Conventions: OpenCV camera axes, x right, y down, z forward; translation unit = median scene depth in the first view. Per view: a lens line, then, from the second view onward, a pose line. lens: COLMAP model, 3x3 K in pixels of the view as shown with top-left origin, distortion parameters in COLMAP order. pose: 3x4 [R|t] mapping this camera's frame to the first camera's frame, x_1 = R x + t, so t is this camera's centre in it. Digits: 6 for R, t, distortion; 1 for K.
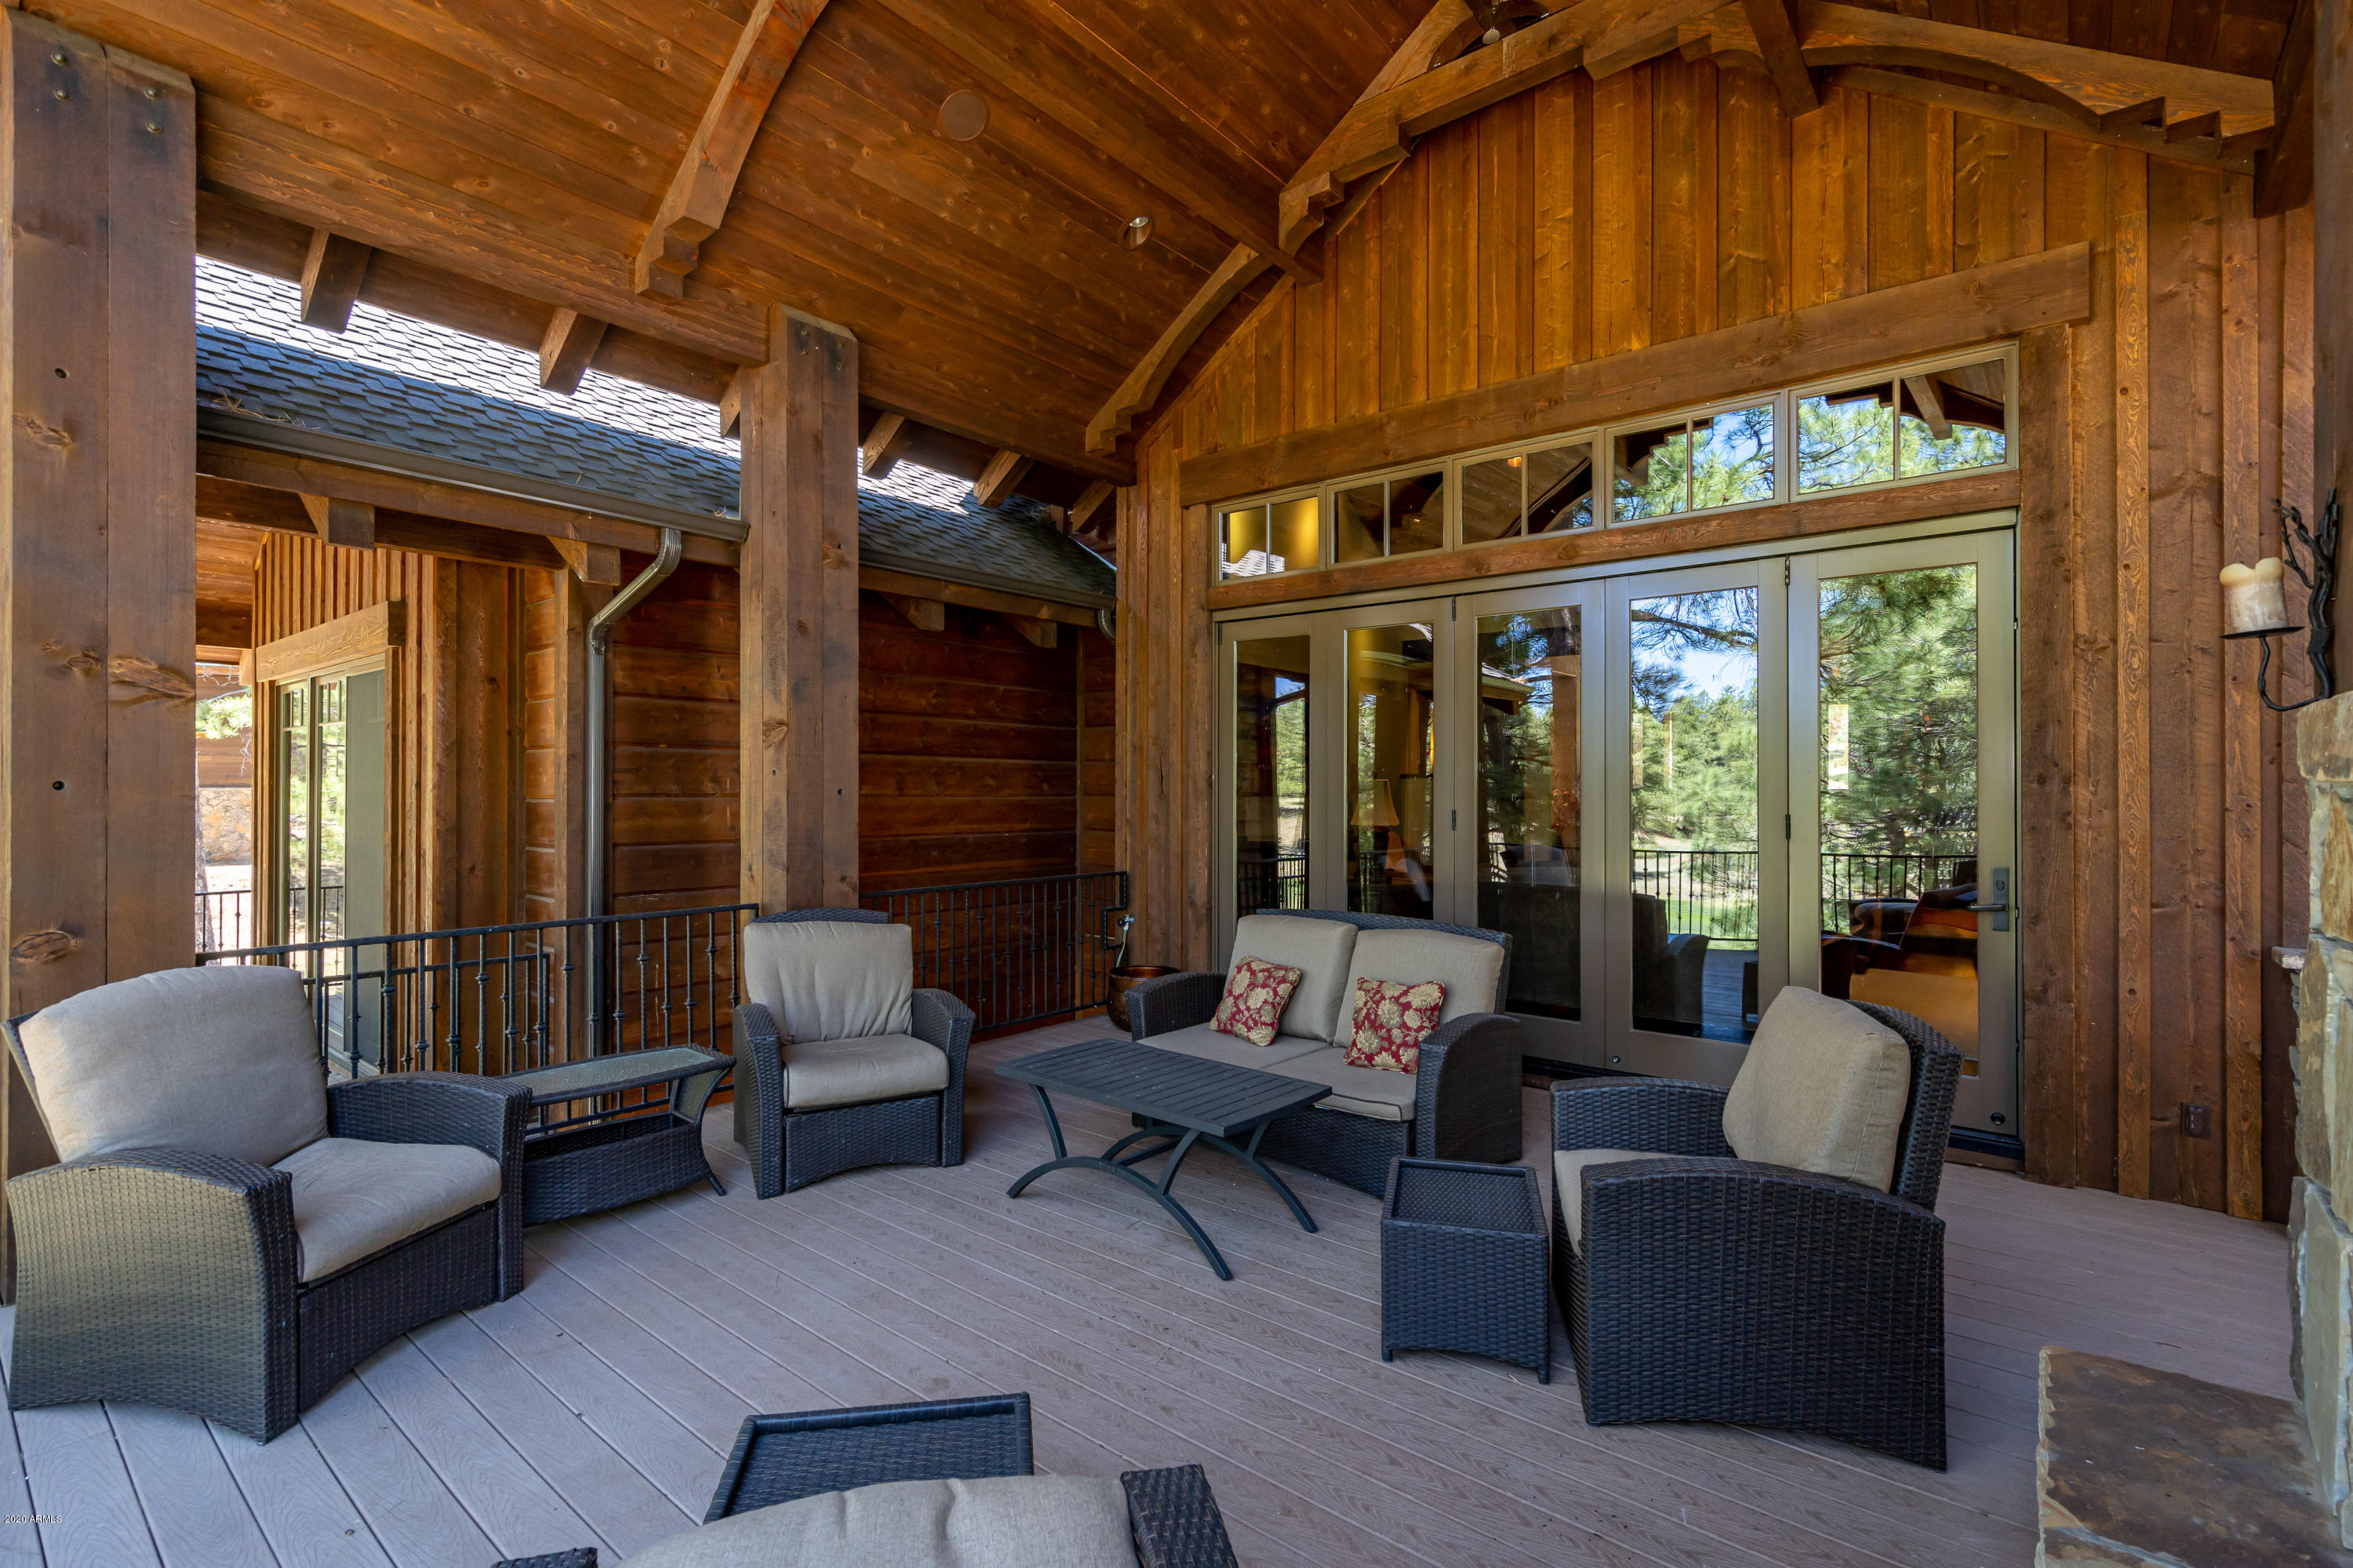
lens RADIAL K [[1076.0, 0, 1181.5], [0, 1076.0, 782.1], [0, 0, 1]] dist [-0.001960, -0.000251]
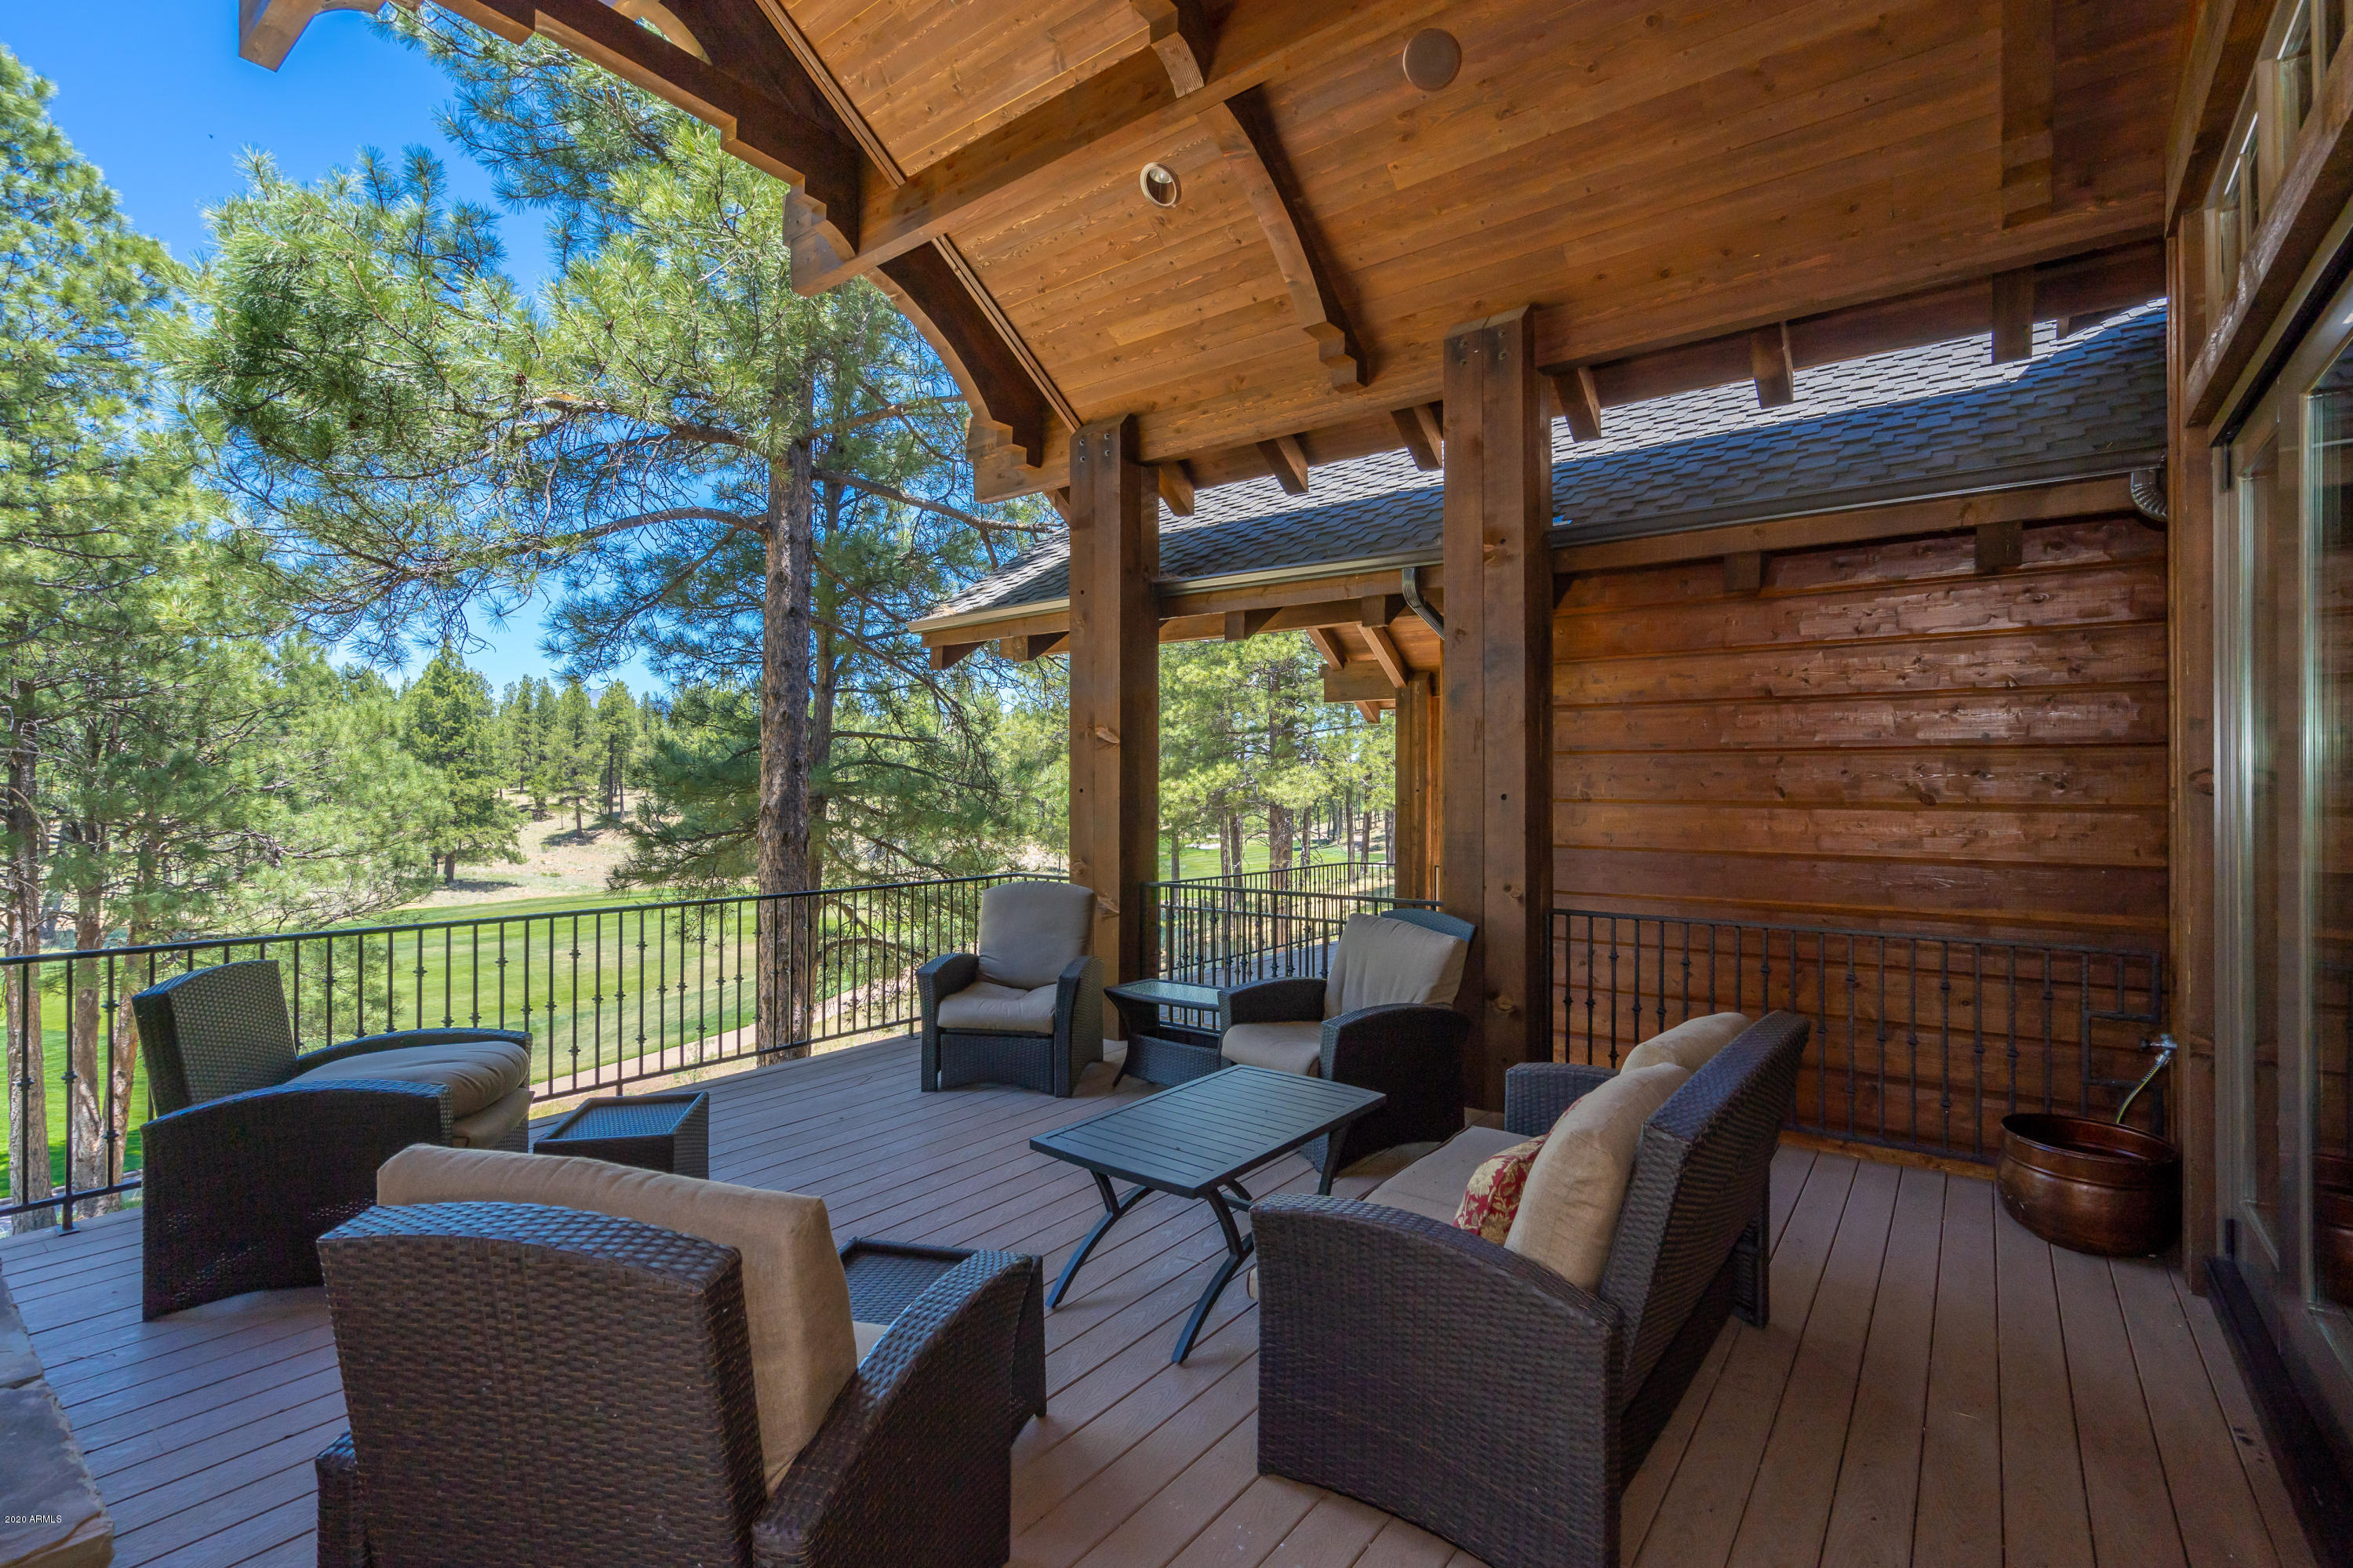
lens RADIAL K [[1076.0, 0, 1181.2], [0, 1076.0, 793.9], [0, 0, 1]] dist [-0.001960, -0.000251]
pose [[0.046250, -0.012306, -0.998854, 0.451791], [-0.006276, 0.999901, -0.012609, 0.014718], [0.998910, 0.006852, 0.046168, 0.482941]]
